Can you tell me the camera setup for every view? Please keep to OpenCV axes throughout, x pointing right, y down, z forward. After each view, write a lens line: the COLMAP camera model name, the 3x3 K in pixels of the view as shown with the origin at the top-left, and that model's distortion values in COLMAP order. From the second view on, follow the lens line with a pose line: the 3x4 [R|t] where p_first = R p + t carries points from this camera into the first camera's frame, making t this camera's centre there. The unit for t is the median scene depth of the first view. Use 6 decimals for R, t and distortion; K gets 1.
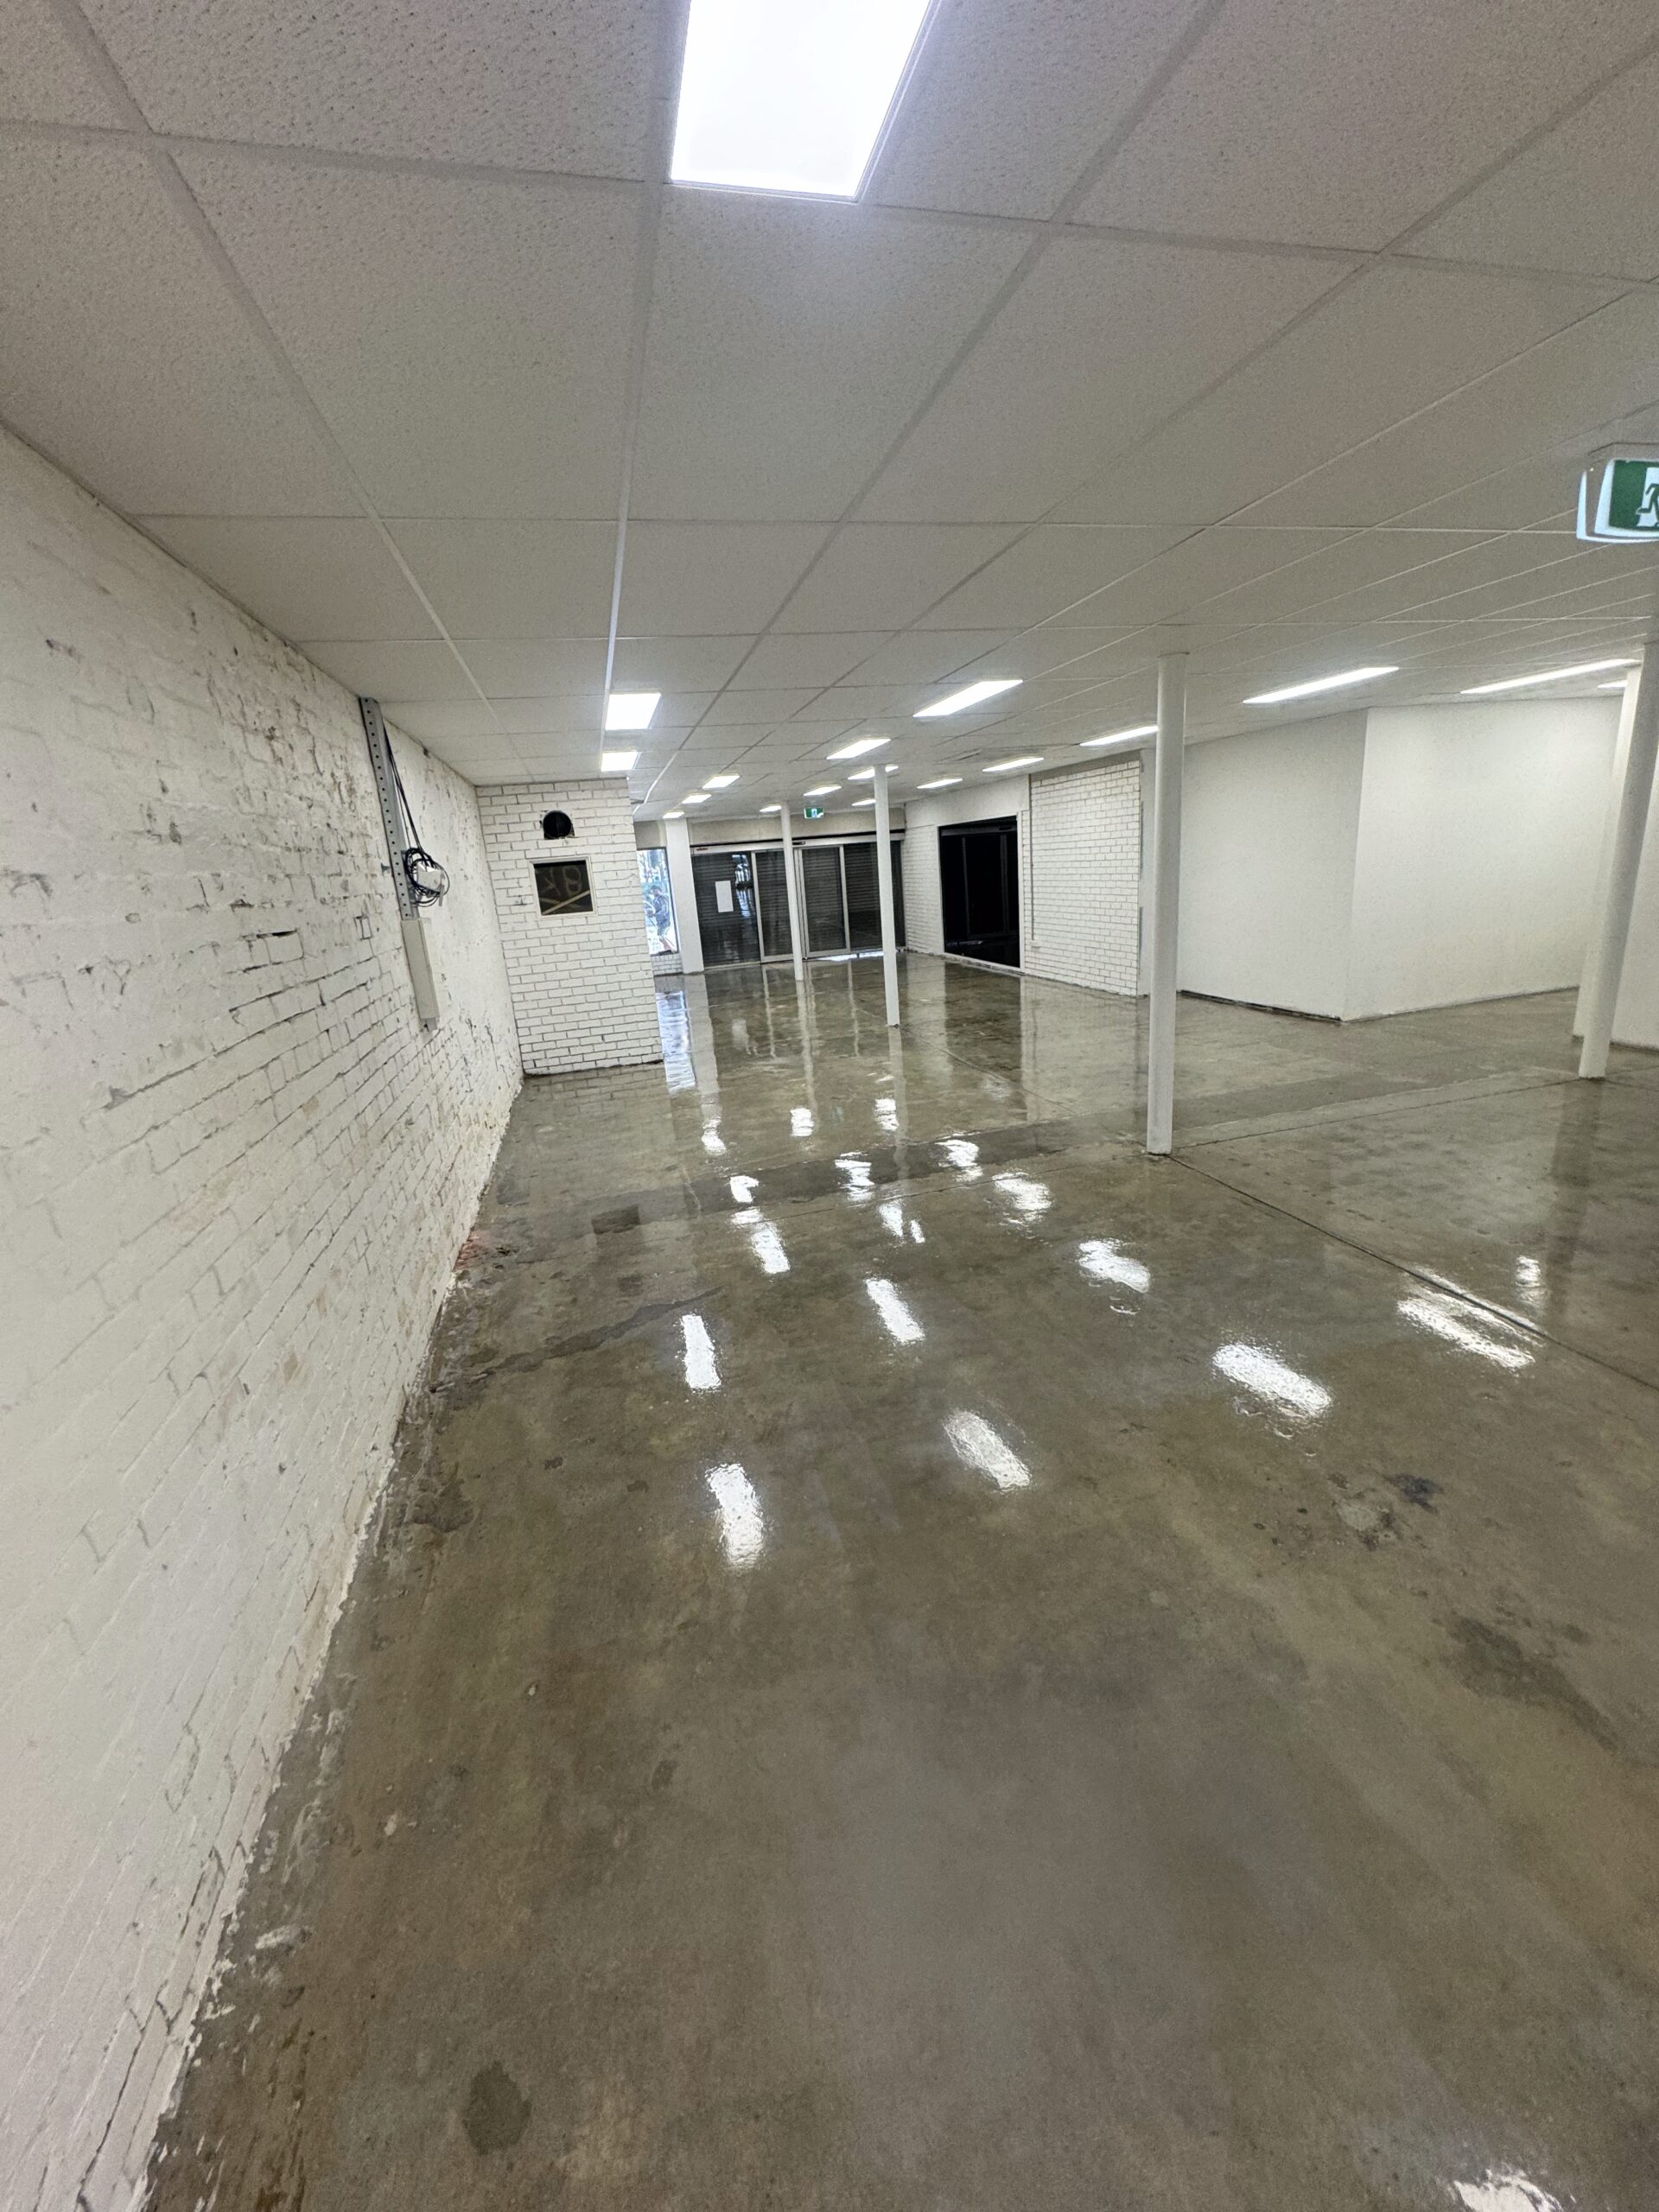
lens RADIAL K [[887.5, 0, 830.8], [0, 887.5, 1104.2], [0, 0, 1]] dist [-0.000137, -0.000007]
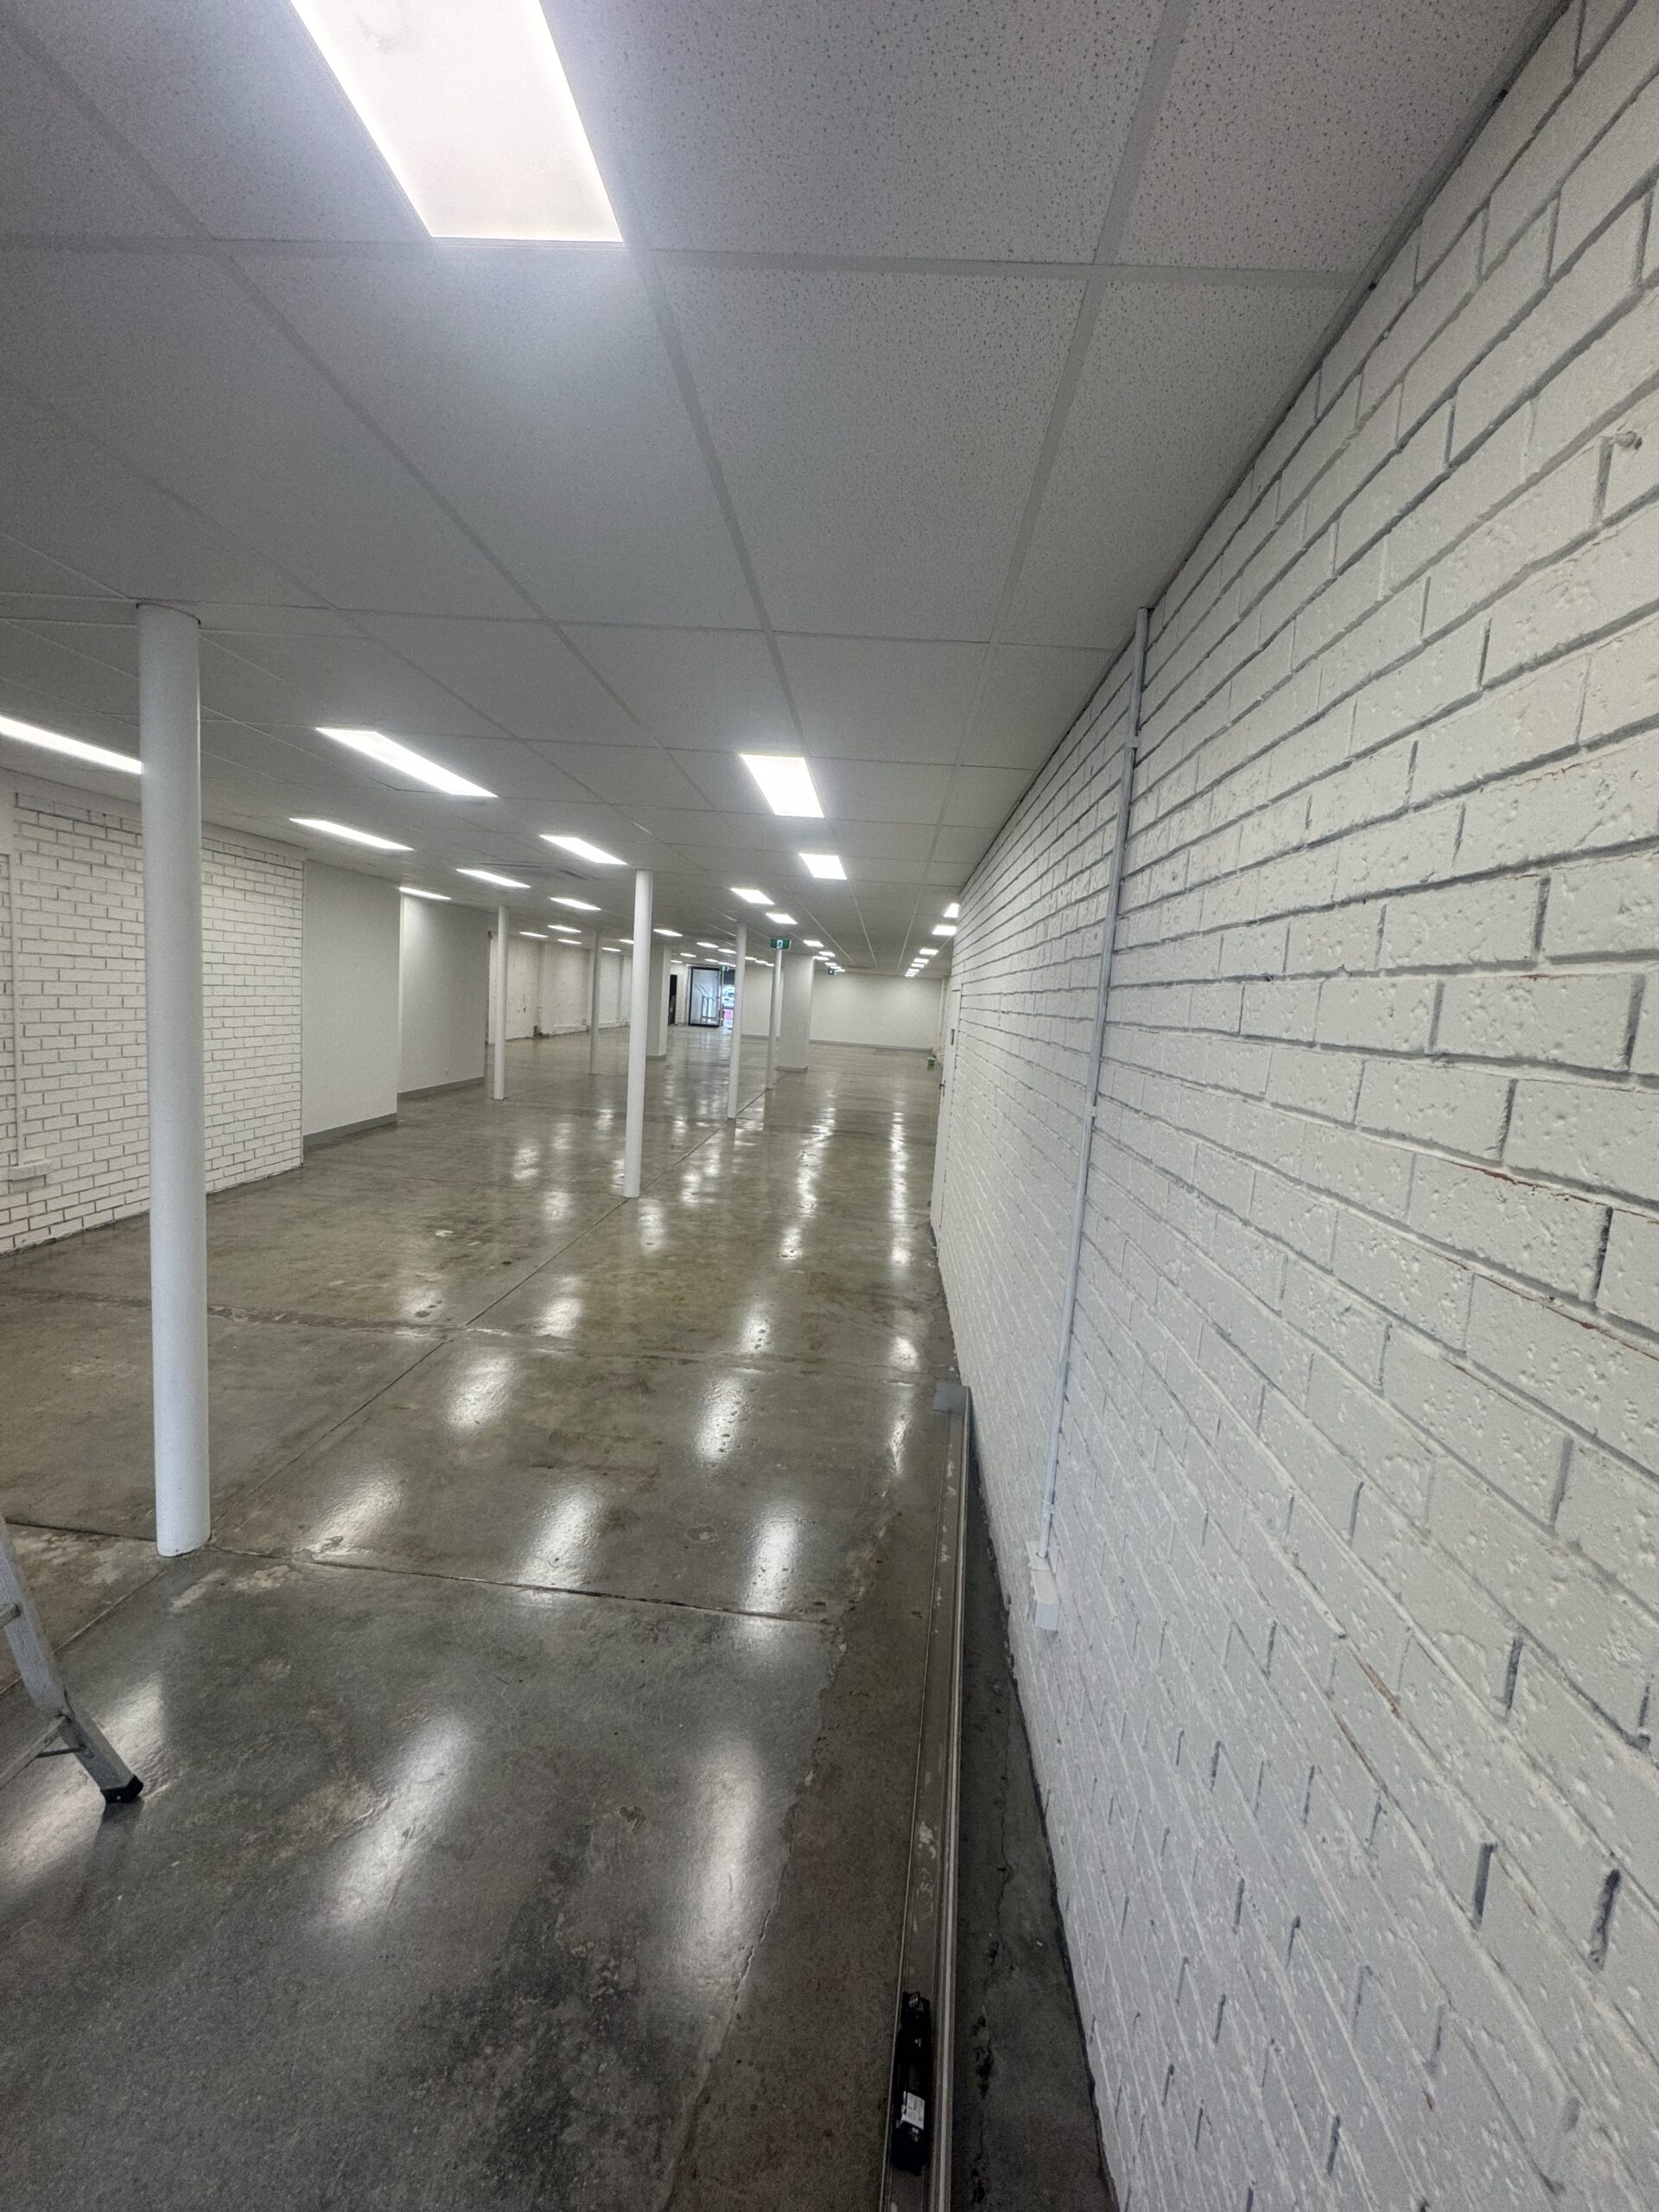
lens RADIAL K [[887.5, 0, 831.5], [0, 887.5, 1097.3], [0, 0, 1]] dist [-0.000137, -0.000007]
pose [[-0.946242, -0.025905, 0.322419, -0.311876], [0.091335, 0.934825, 0.343162, -0.385506], [-0.310295, 0.354163, -0.882205, 1.481342]]
